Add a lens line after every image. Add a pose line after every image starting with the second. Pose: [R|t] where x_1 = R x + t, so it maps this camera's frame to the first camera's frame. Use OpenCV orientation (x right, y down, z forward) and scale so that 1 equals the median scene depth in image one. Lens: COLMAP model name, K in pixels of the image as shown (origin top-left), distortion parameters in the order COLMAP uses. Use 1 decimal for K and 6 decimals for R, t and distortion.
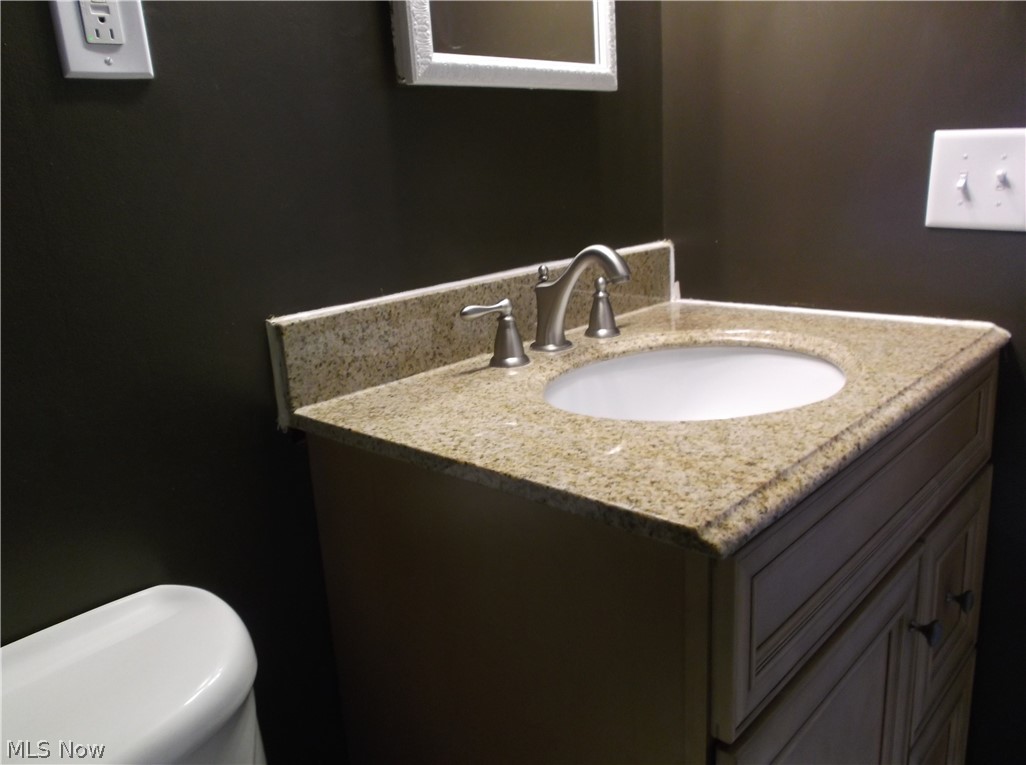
lens RADIAL K [[814.4, 0, 518.6], [0, 814.4, 379.2], [0, 0, 1]] dist [-0.008523, 0.039051]
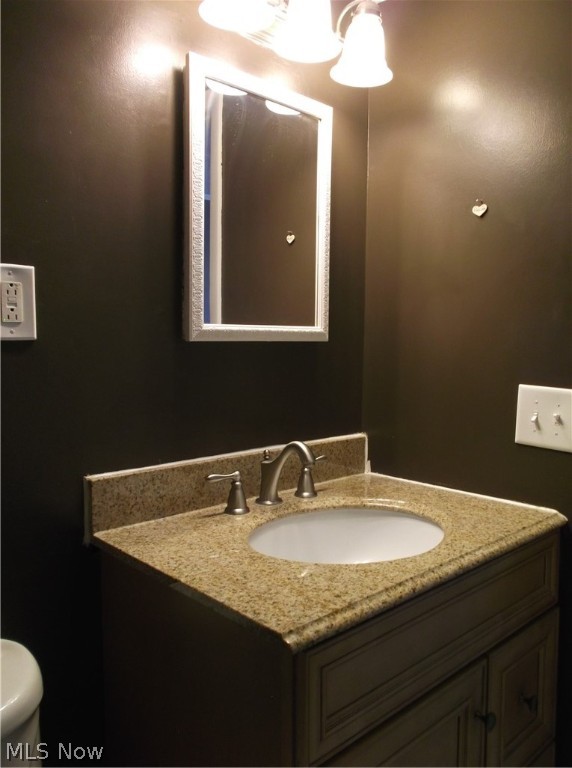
lens RADIAL K [[609.6, 0, 284.5], [0, 609.6, 390.5], [0, 0, 1]] dist [-0.008523, 0.039051]
pose [[0.995311, 0.069300, -0.067482, 0.161524], [-0.079980, 0.981982, -0.171216, -0.061911], [0.054401, 0.175811, 0.982920, -0.221244]]
